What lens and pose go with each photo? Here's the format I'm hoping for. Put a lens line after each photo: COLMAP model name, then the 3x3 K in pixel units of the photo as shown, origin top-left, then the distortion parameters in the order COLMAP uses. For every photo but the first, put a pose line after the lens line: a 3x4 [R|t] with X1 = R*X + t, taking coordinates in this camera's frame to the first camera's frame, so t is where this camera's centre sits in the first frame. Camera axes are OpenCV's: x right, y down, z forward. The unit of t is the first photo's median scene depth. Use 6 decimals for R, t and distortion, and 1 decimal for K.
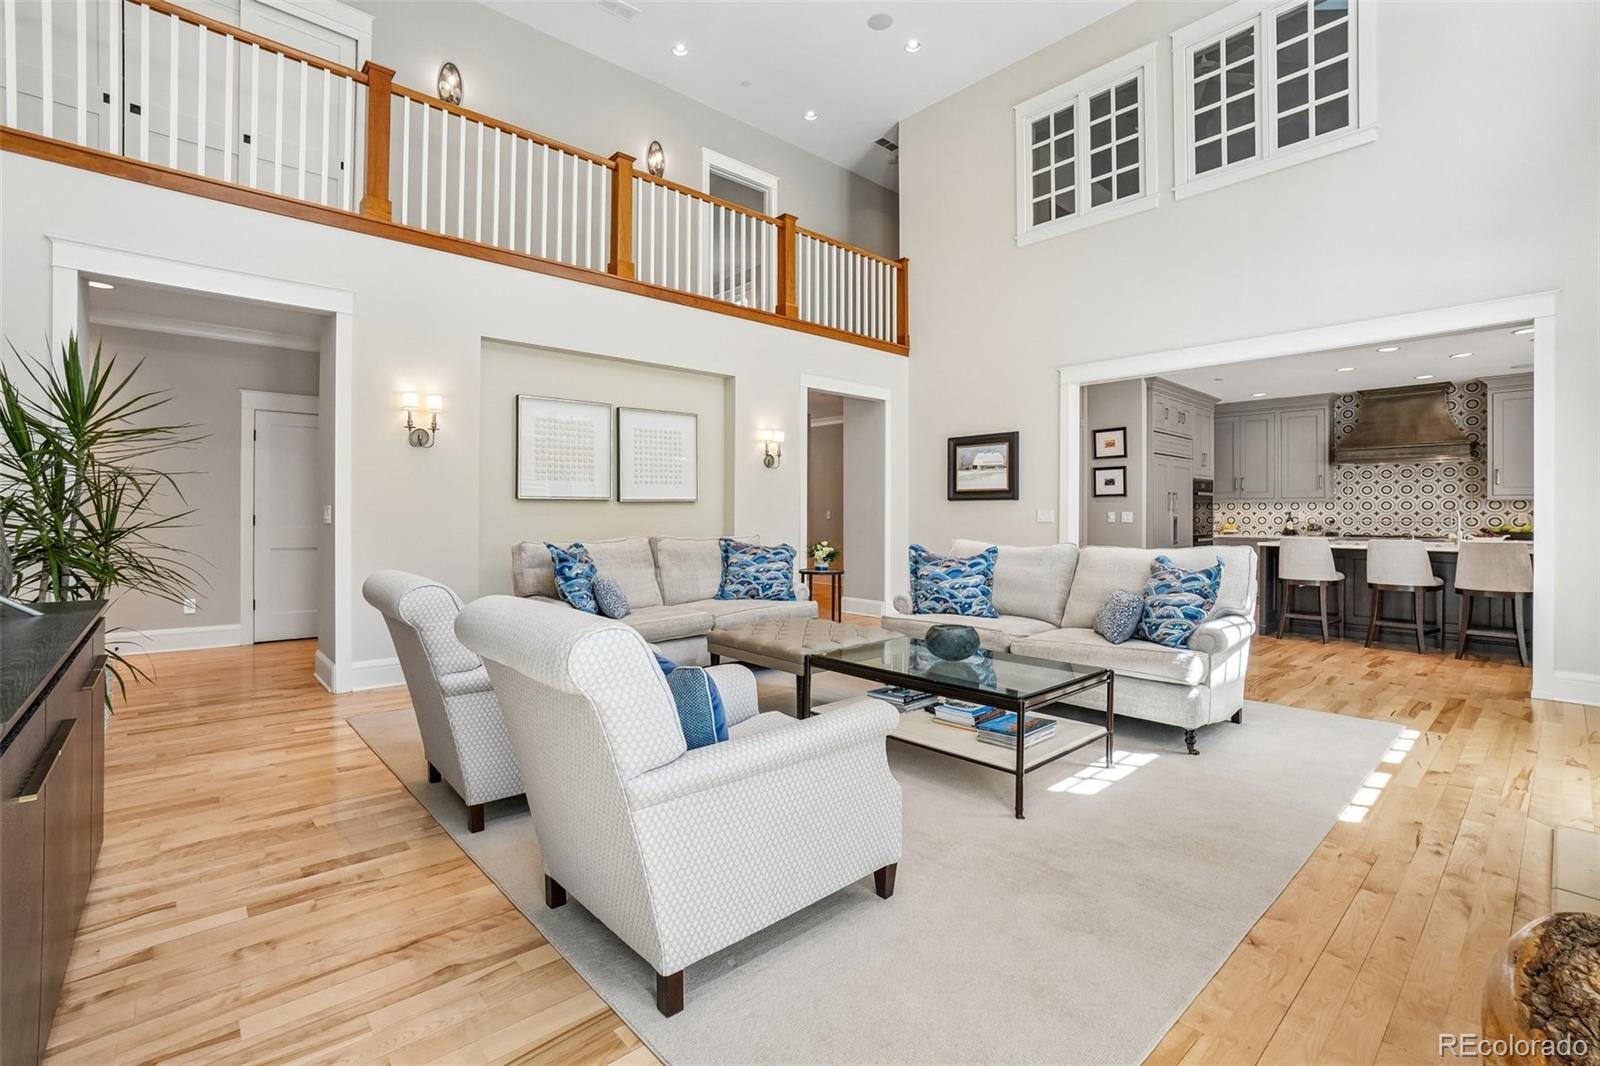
lens RADIAL K [[719.0, 0, 797.7], [0, 719.0, 519.3], [0, 0, 1]] dist [-0.060017, 0.024099]
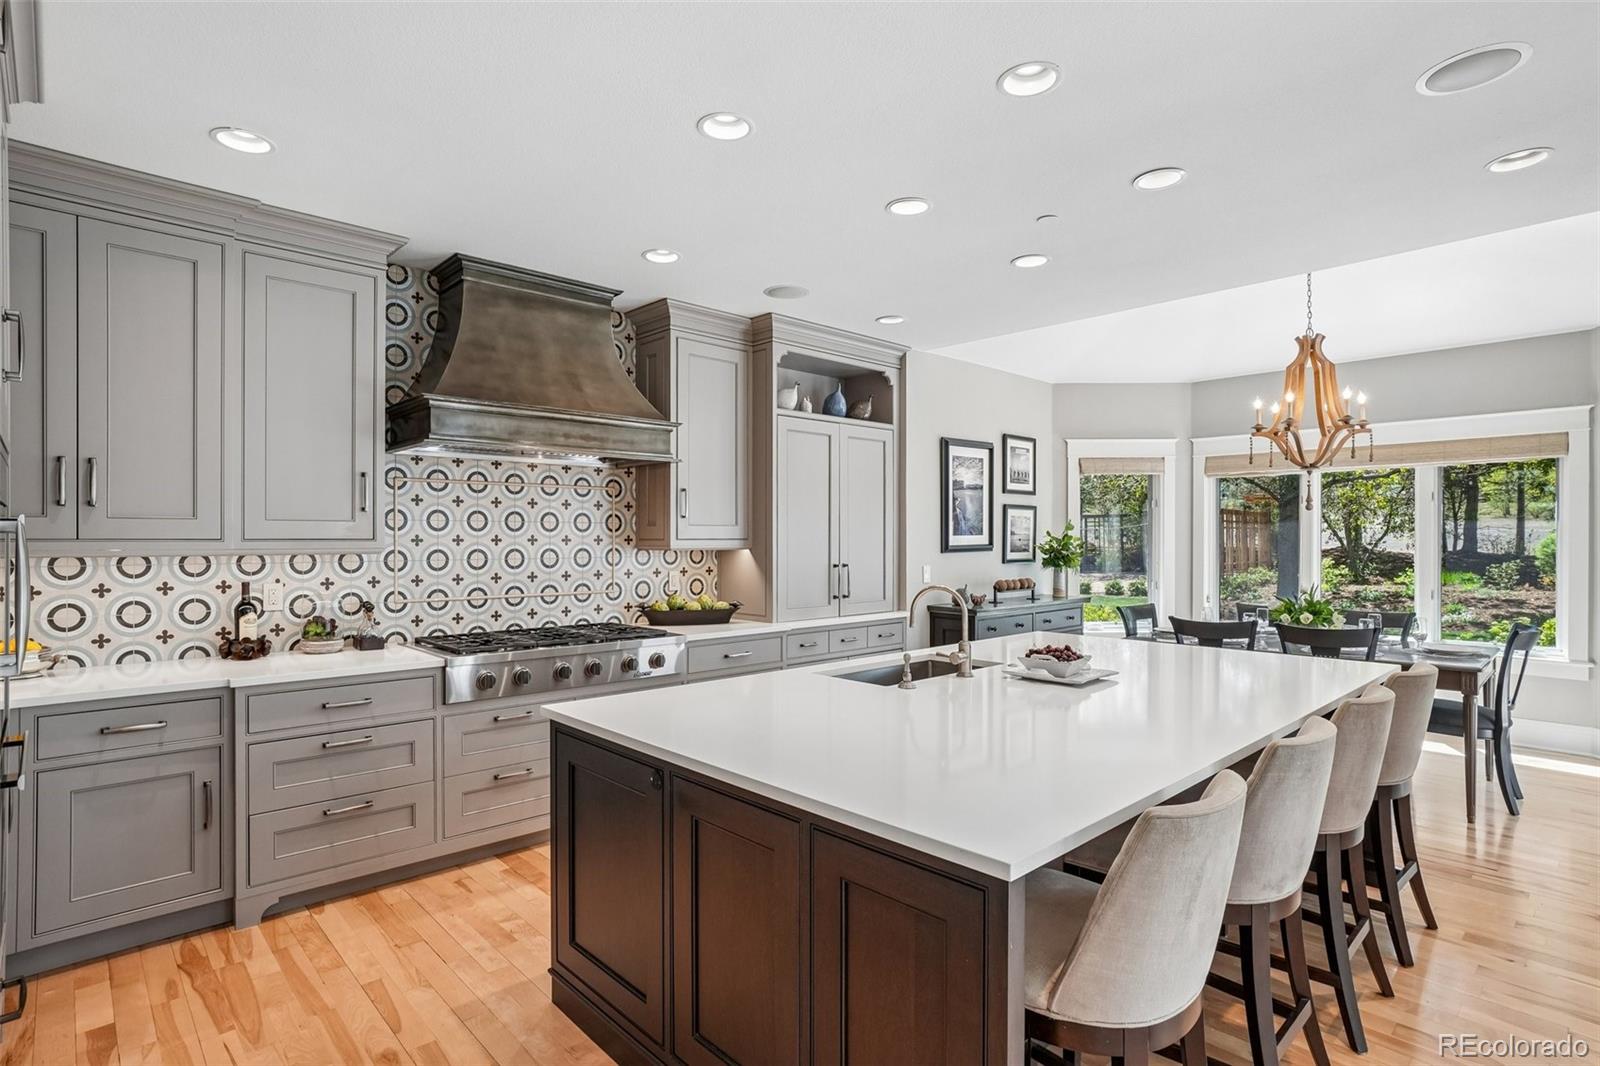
lens RADIAL K [[794.2, 0, 797.1], [0, 794.2, 527.5], [0, 0, 1]] dist [-0.056736, 0.029367]
pose [[-0.007281, 0.010555, 0.999918, 0.424478], [0.004556, 0.999934, -0.010522, -0.036410], [-0.999963, 0.004479, -0.007328, 0.909424]]
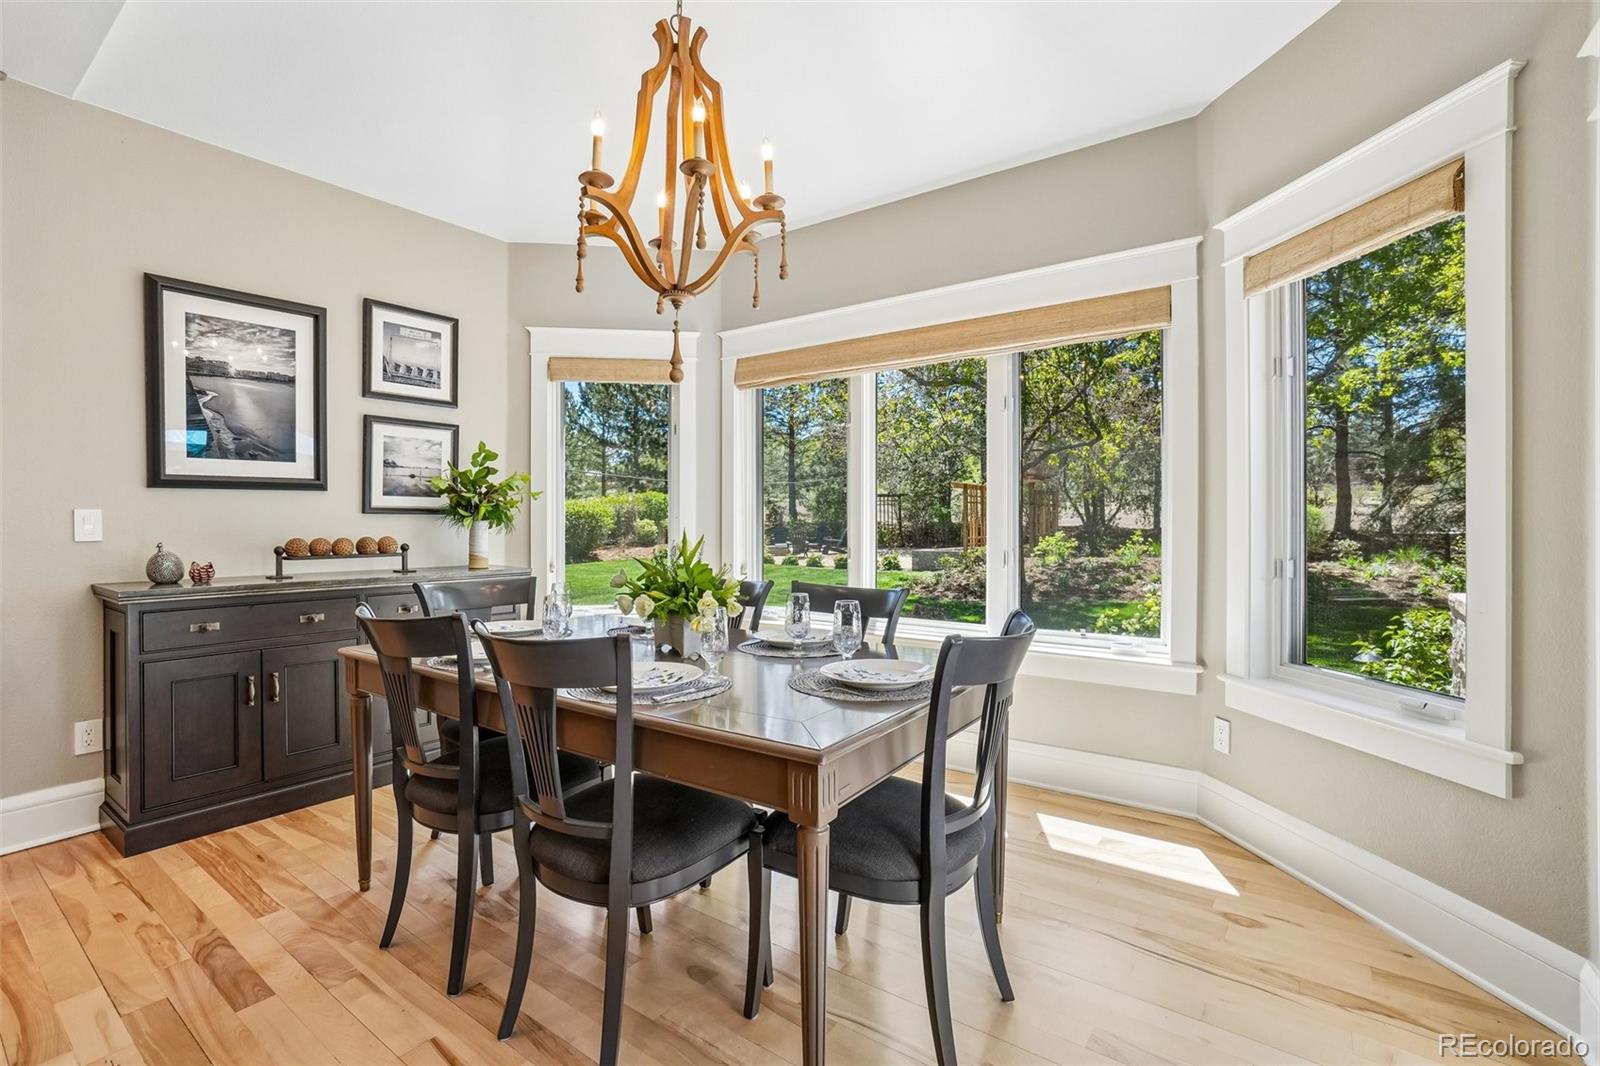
lens RADIAL K [[719.0, 0, 797.7], [0, 719.0, 519.3], [0, 0, 1]] dist [-0.060017, 0.024099]
pose [[-0.197629, -0.000928, 0.980276, 0.750933], [0.002969, 0.999994, 0.001545, -0.003364], [-0.980272, 0.003215, -0.197626, 0.517601]]
